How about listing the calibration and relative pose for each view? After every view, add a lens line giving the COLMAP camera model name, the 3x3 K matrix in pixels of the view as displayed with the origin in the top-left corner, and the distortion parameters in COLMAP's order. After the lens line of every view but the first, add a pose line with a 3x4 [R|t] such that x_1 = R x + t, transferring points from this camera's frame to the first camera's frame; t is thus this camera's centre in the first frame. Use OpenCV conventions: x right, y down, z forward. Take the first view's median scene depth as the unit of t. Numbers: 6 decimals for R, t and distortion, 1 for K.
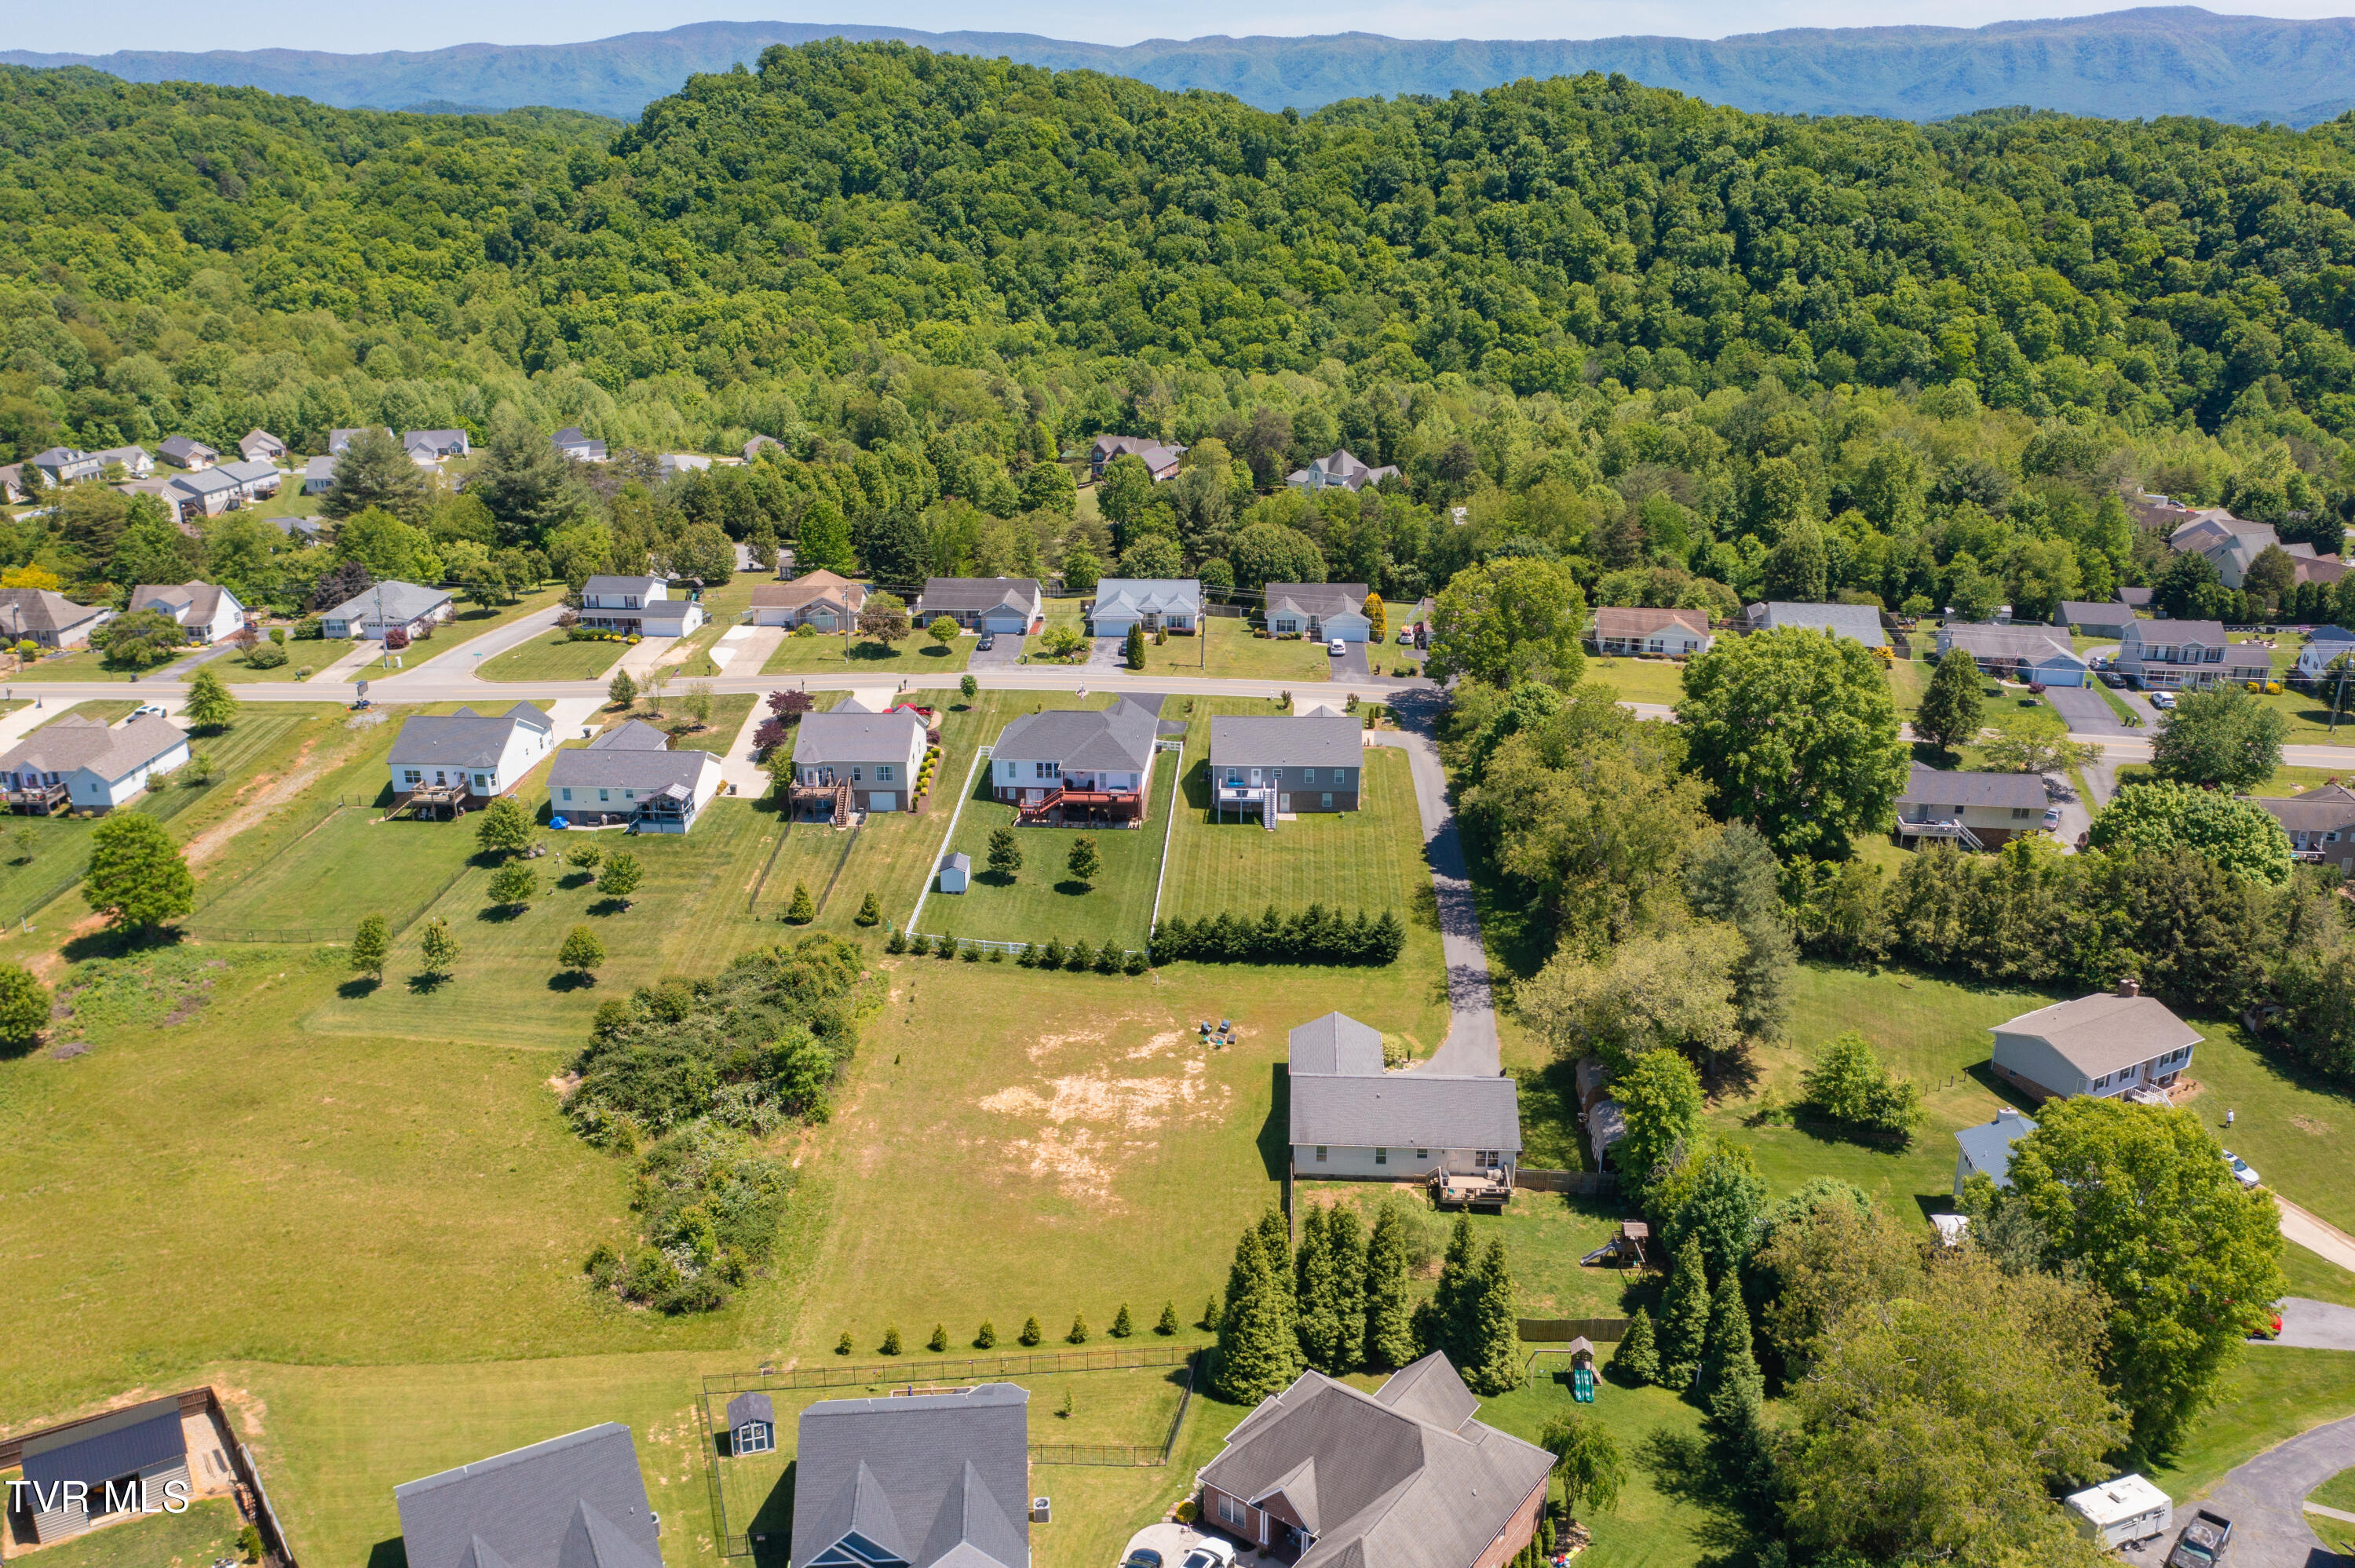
lens RADIAL K [[1873.4, 0, 1173.9], [0, 1873.4, 777.8], [0, 0, 1]] dist [-0.000636, 0.001219]
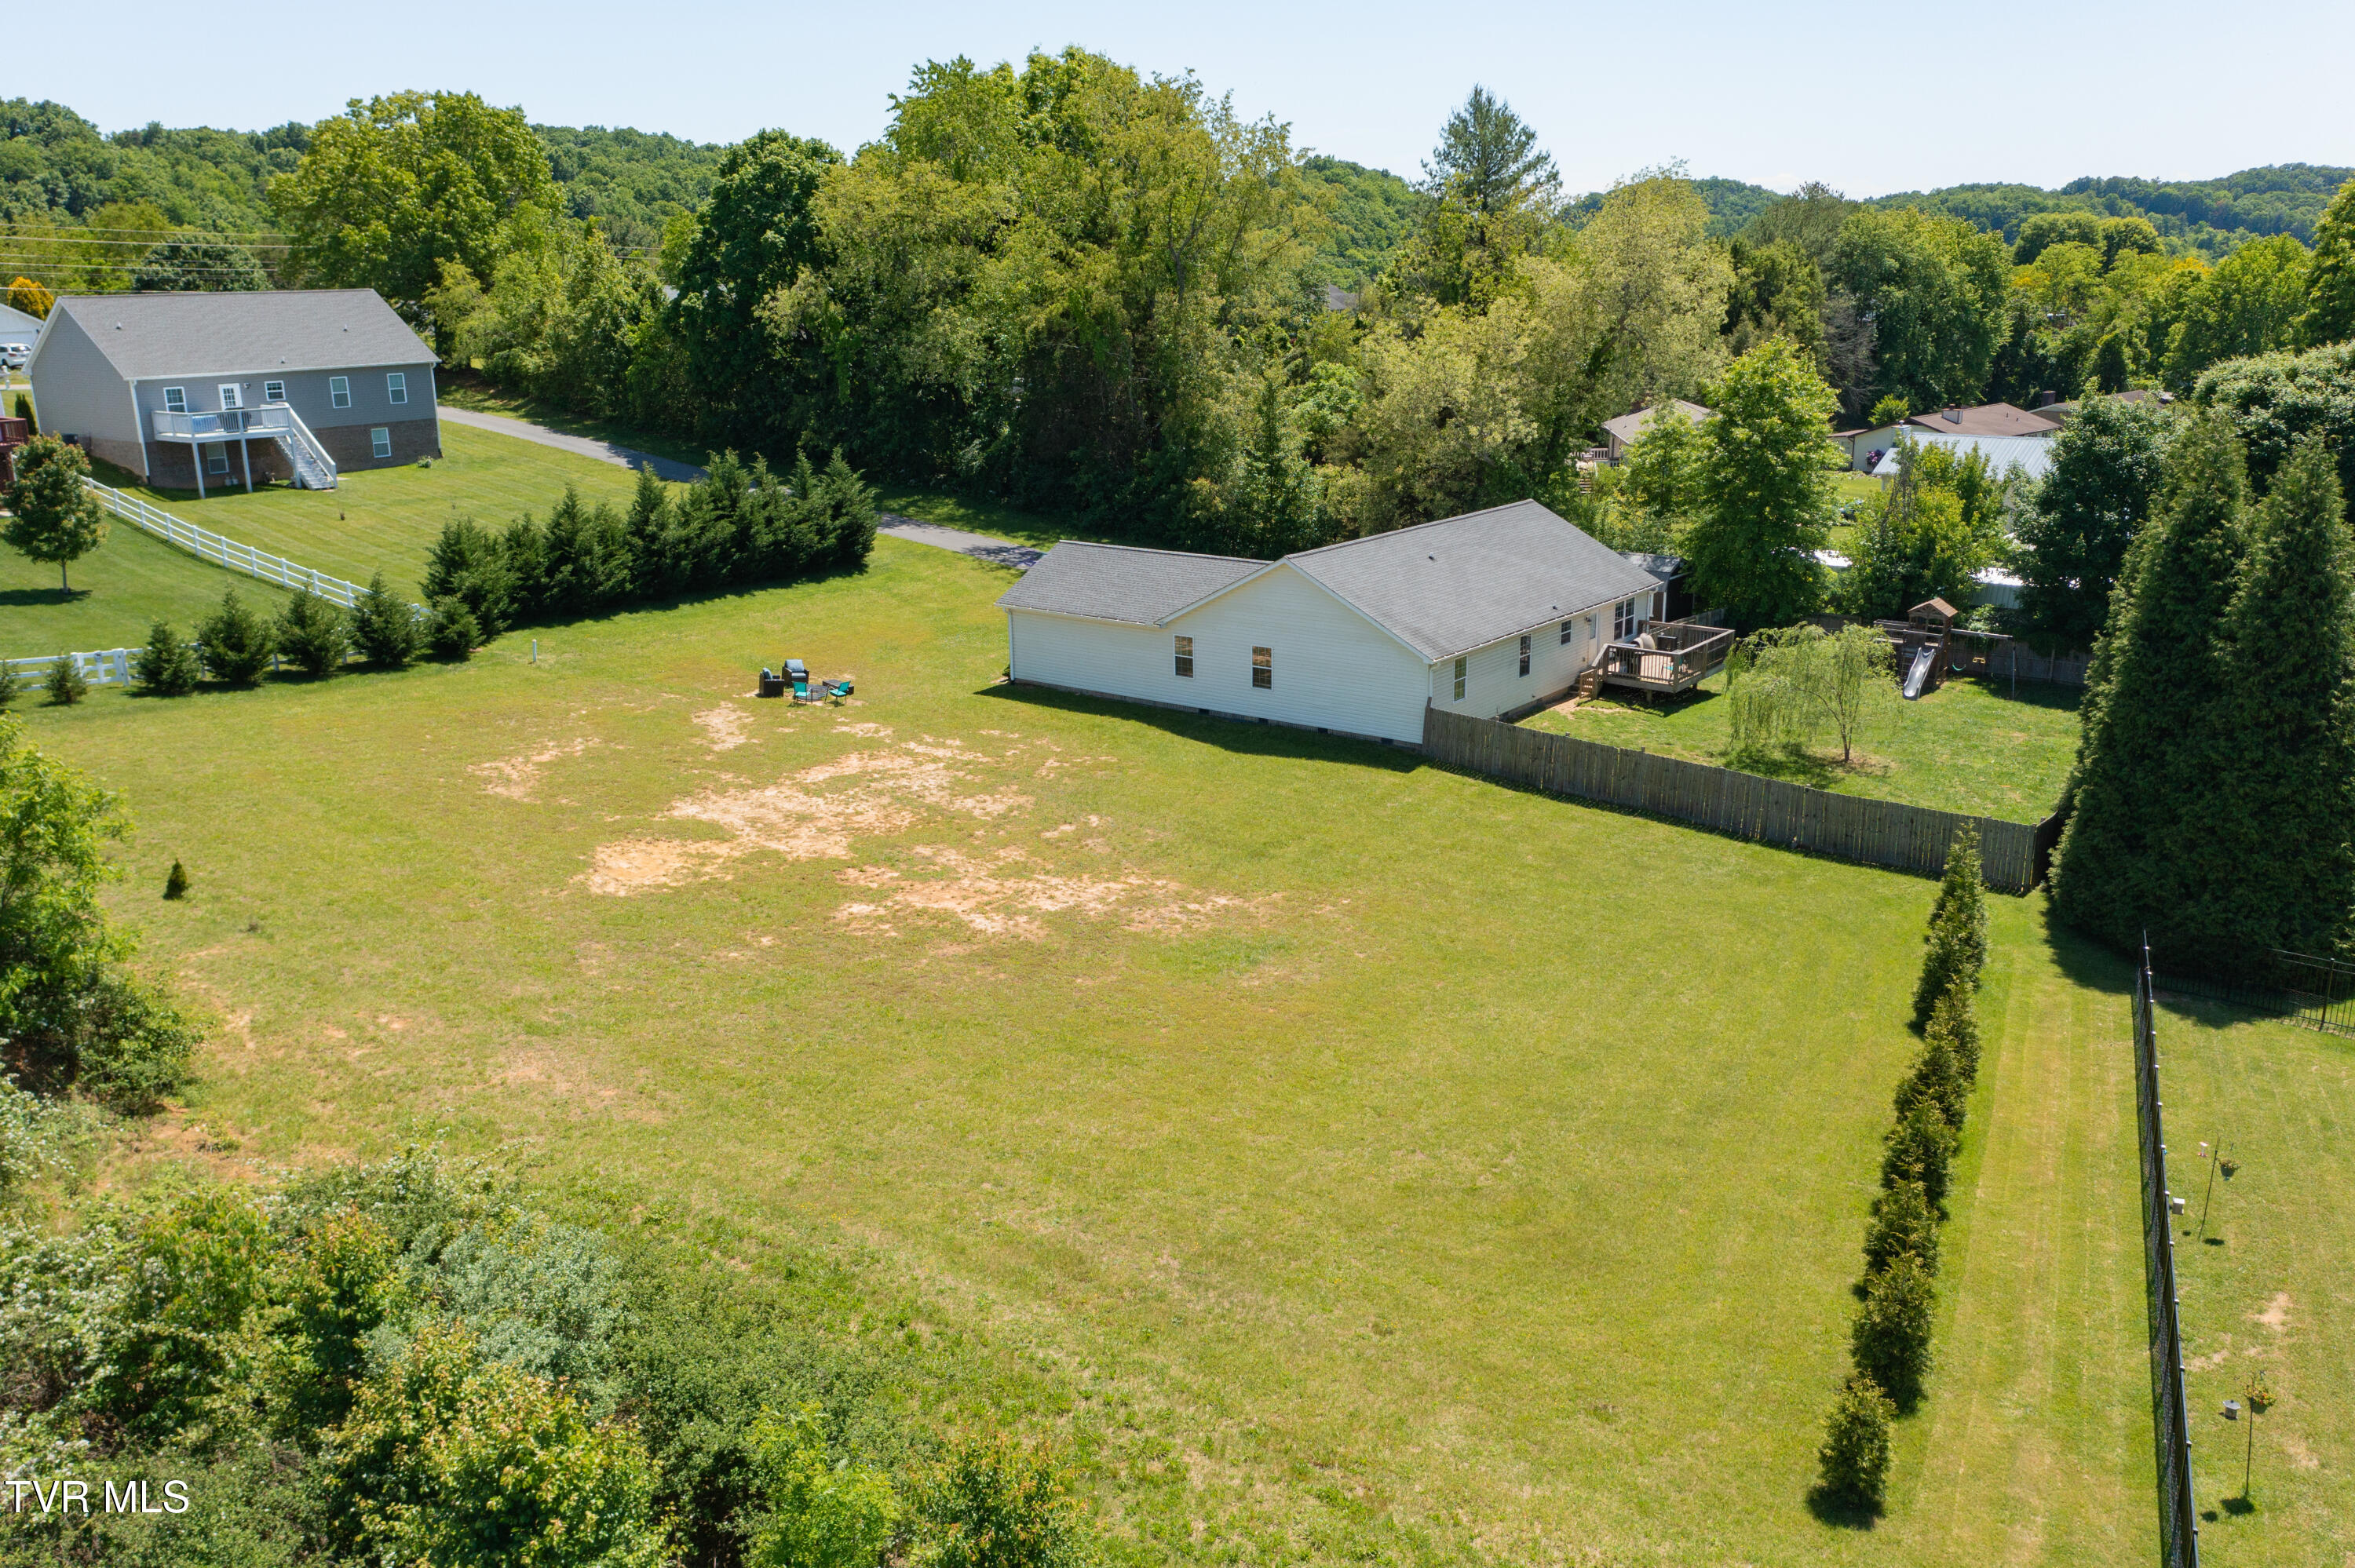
lens RADIAL K [[1873.4, 0, 1179.6], [0, 1873.4, 778.6], [0, 0, 1]] dist [-0.000636, 0.001219]
pose [[0.558726, -0.225968, 0.797975, -0.249665], [0.288787, 0.954960, 0.068220, 0.144483], [-0.777449, 0.192329, 0.598817, 0.659631]]
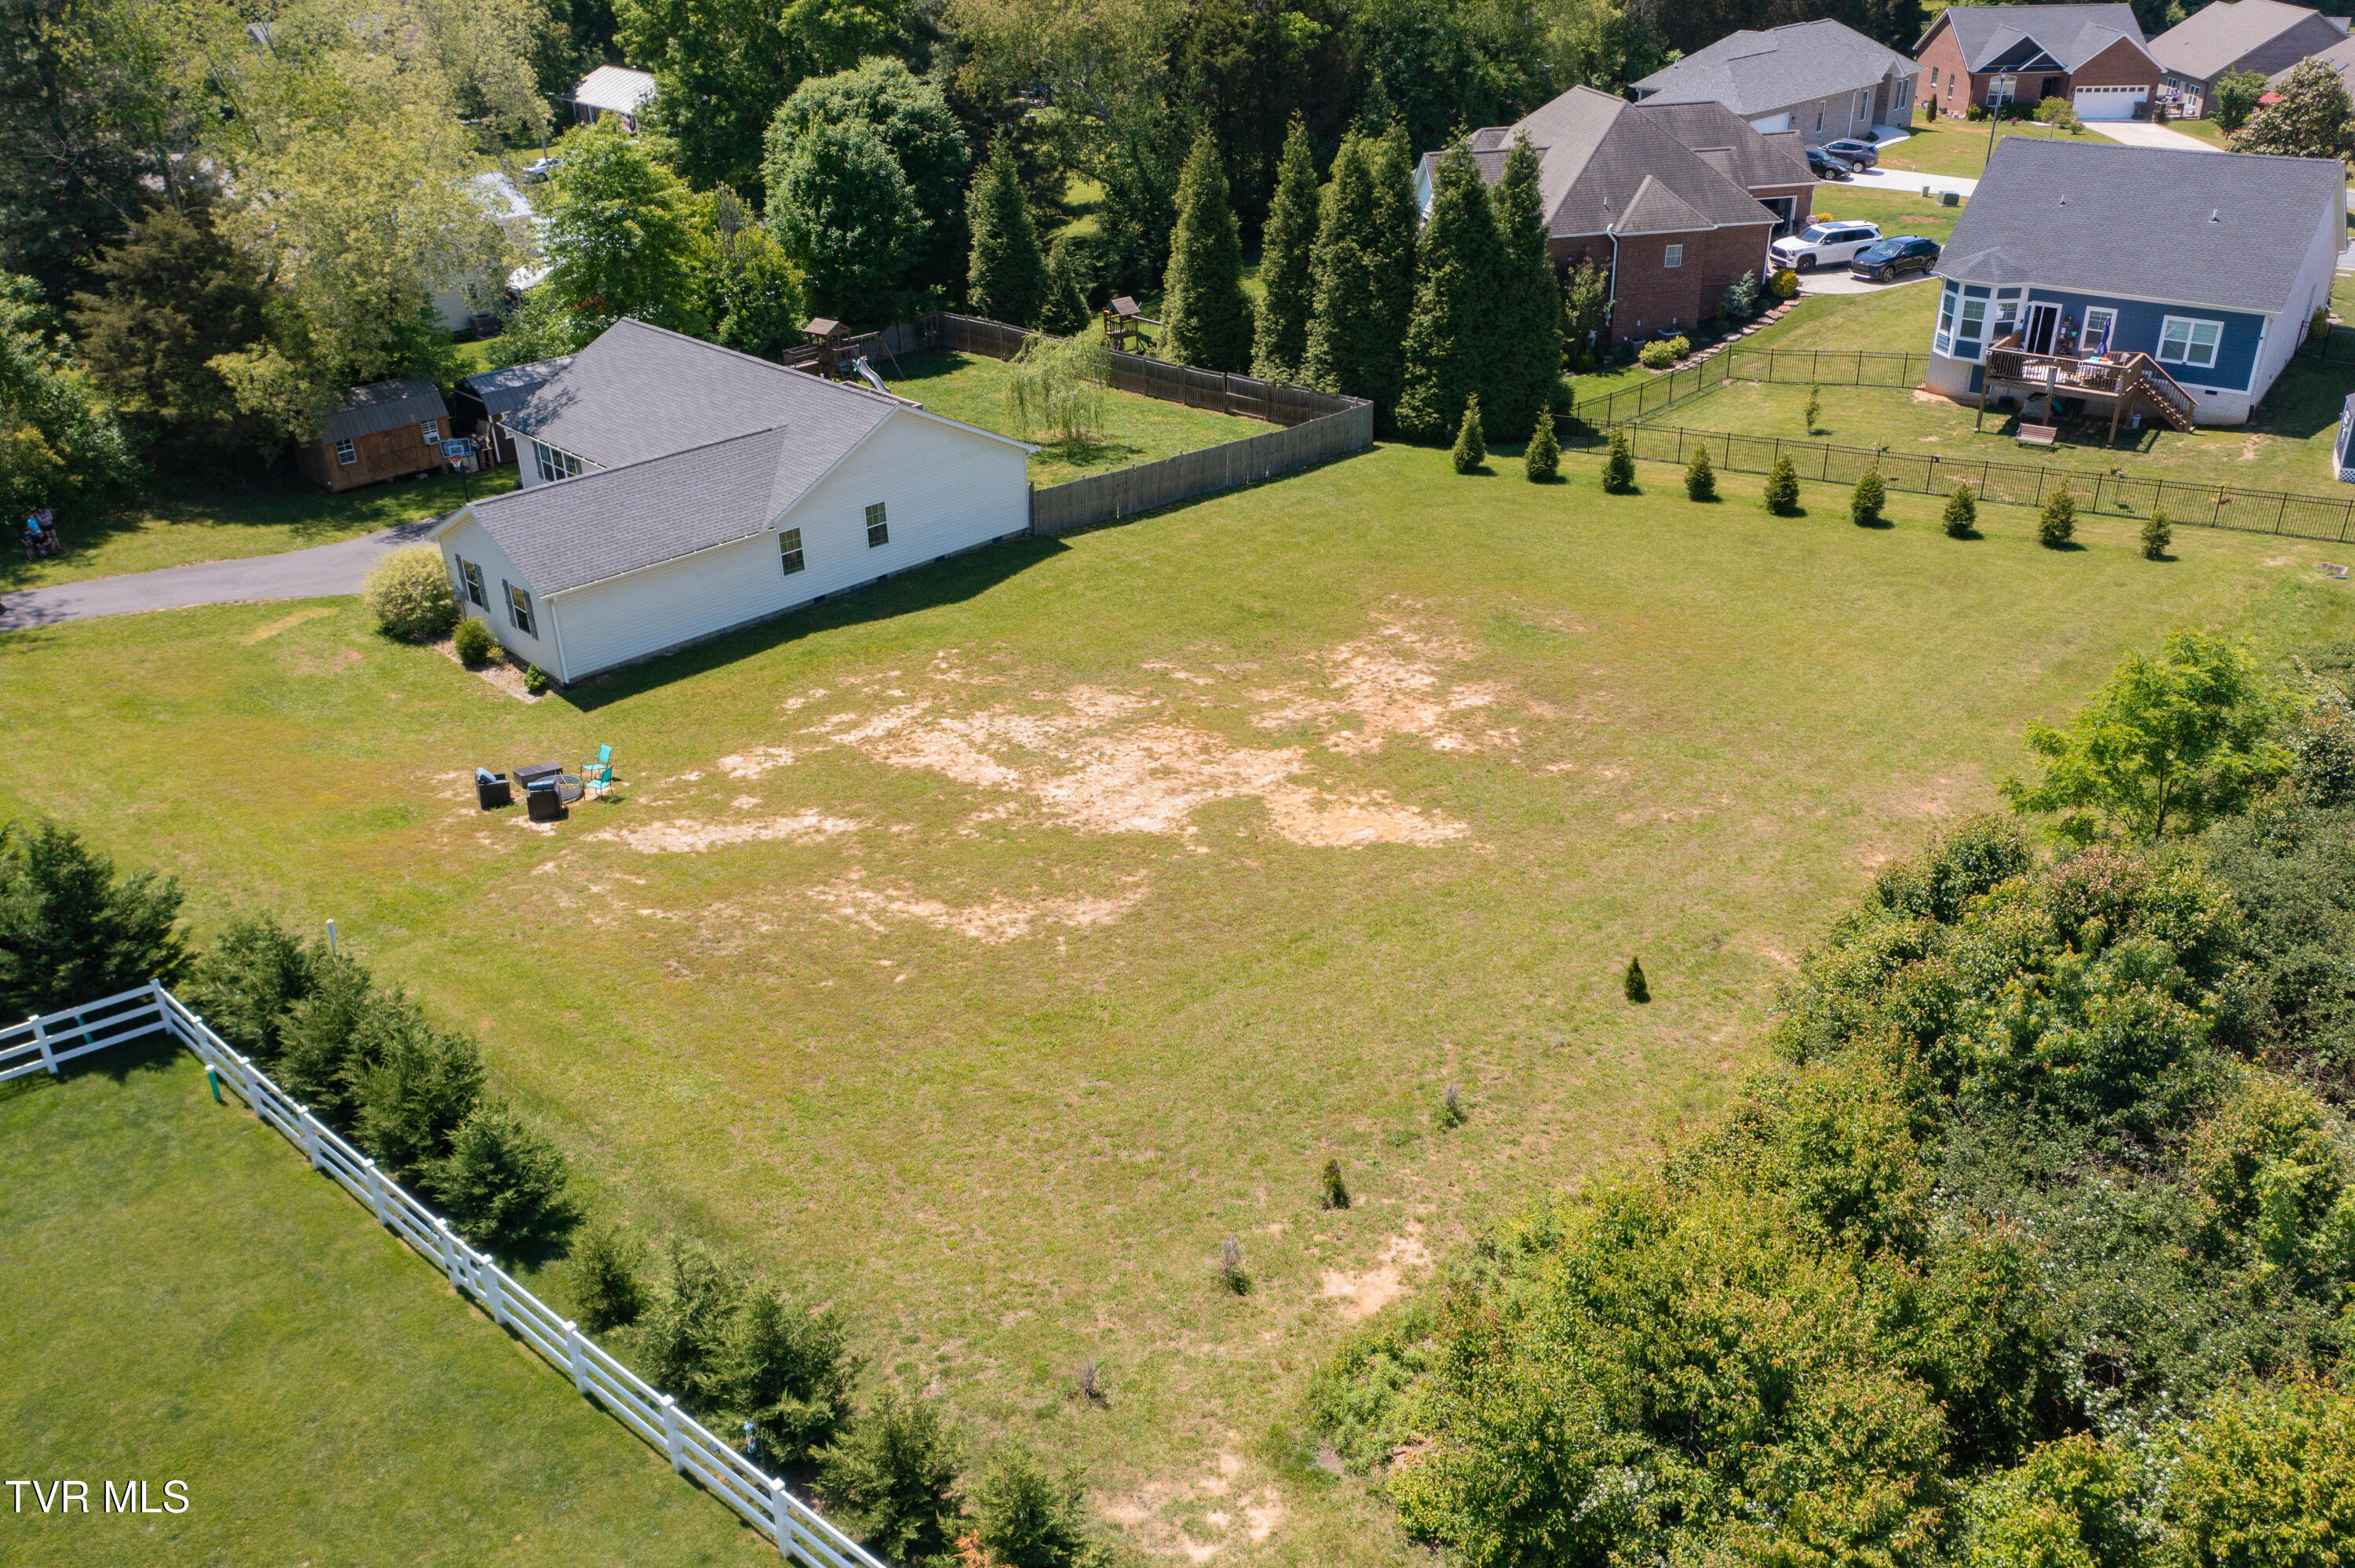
lens RADIAL K [[1873.4, 0, 1181.7], [0, 1873.4, 778.9], [0, 0, 1]] dist [-0.000636, 0.001219]
pose [[-0.741493, -0.290211, 0.604952, -0.215409], [0.249891, 0.717307, 0.650404, -0.028315], [-0.622690, 0.633442, -0.459357, 1.018930]]
